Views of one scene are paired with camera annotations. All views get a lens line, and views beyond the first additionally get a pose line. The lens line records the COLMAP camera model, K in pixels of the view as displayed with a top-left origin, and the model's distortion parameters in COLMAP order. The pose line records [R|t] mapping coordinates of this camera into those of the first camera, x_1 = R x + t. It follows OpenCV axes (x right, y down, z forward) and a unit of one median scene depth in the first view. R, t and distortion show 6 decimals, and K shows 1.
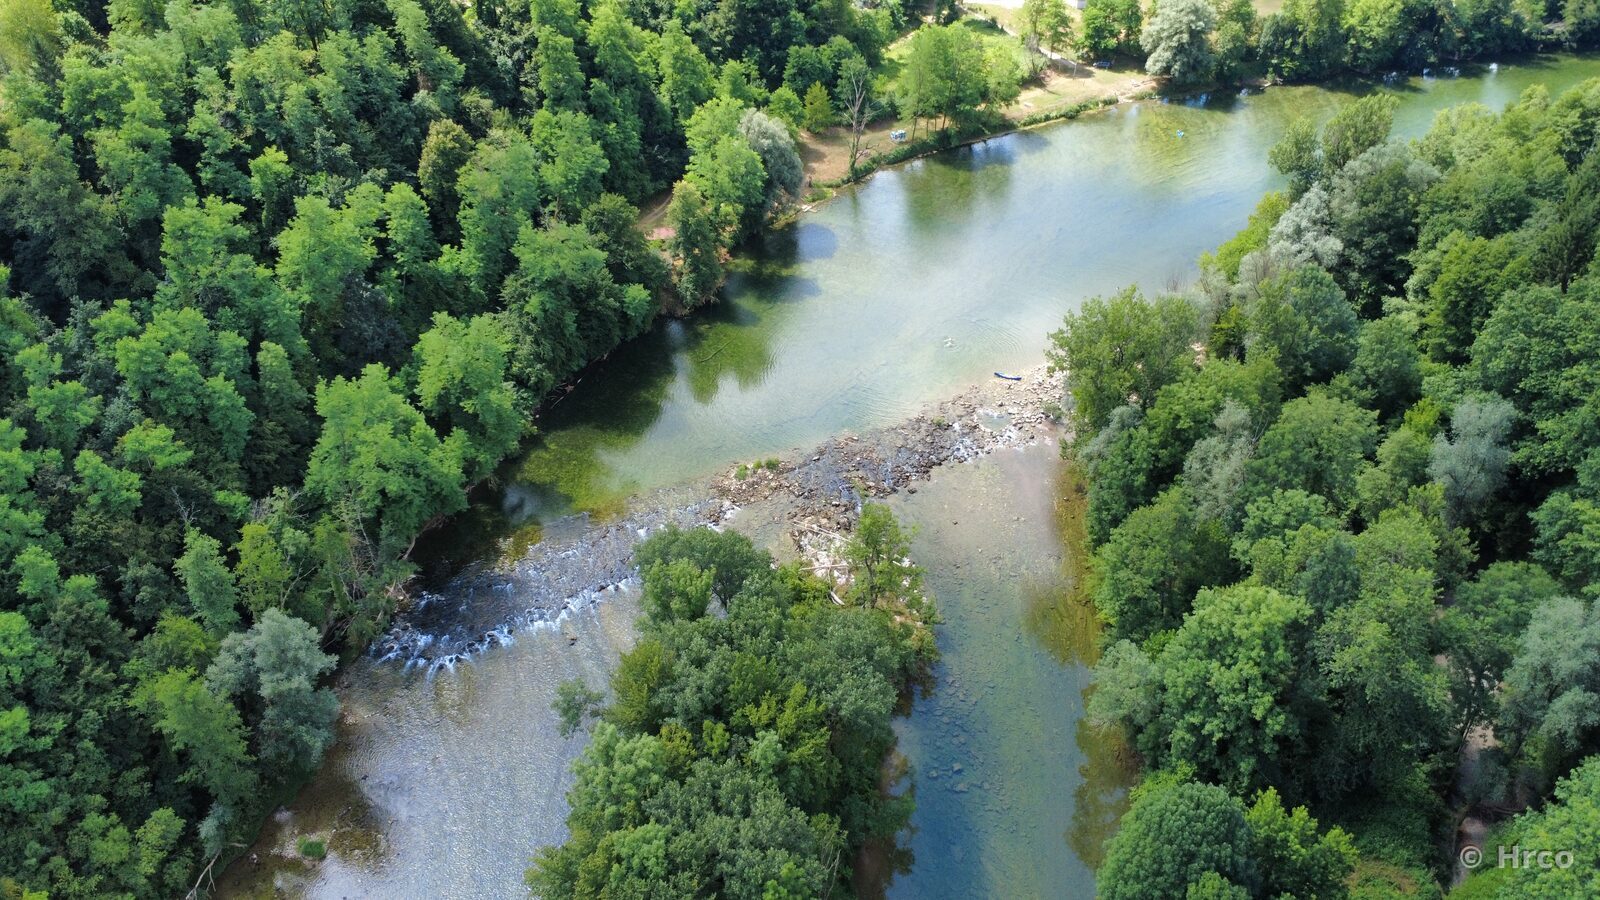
lens RADIAL K [[1201.5, 0, 800.0], [0, 1201.5, 450.0], [0, 0, 1]] dist [-0.004903, 0.003837]
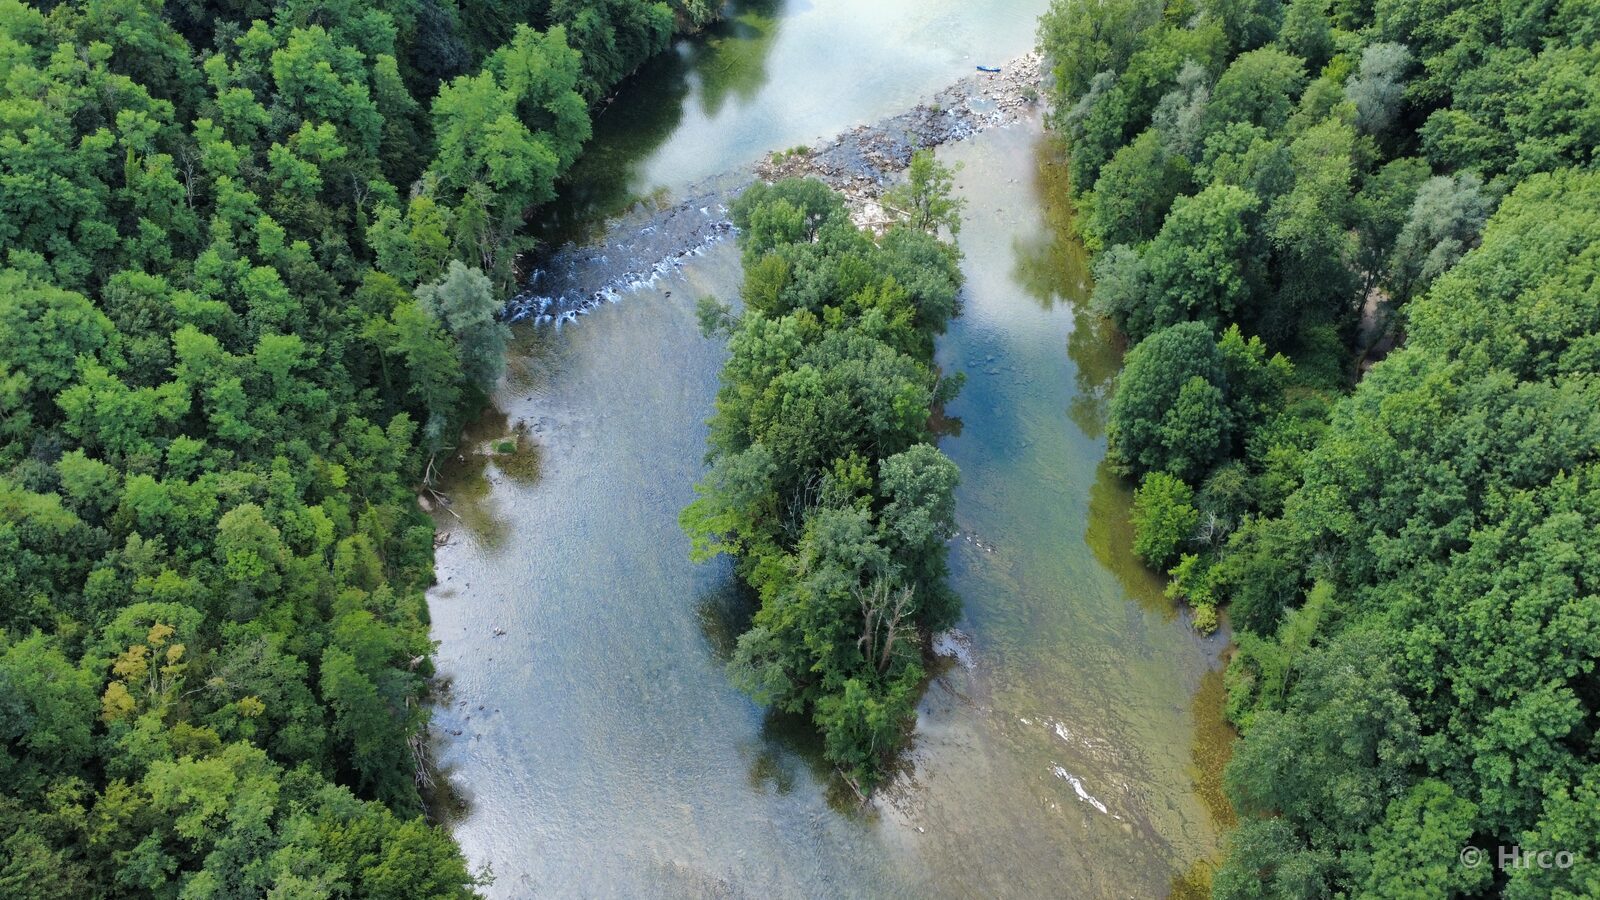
lens RADIAL K [[1201.5, 0, 800.0], [0, 1201.5, 450.0], [0, 0, 1]] dist [-0.004903, 0.003837]
pose [[0.994548, -0.074479, 0.072987, -0.177825], [0.059925, 0.981005, 0.184495, 0.110250], [-0.085342, -0.179115, 0.980120, -0.280409]]
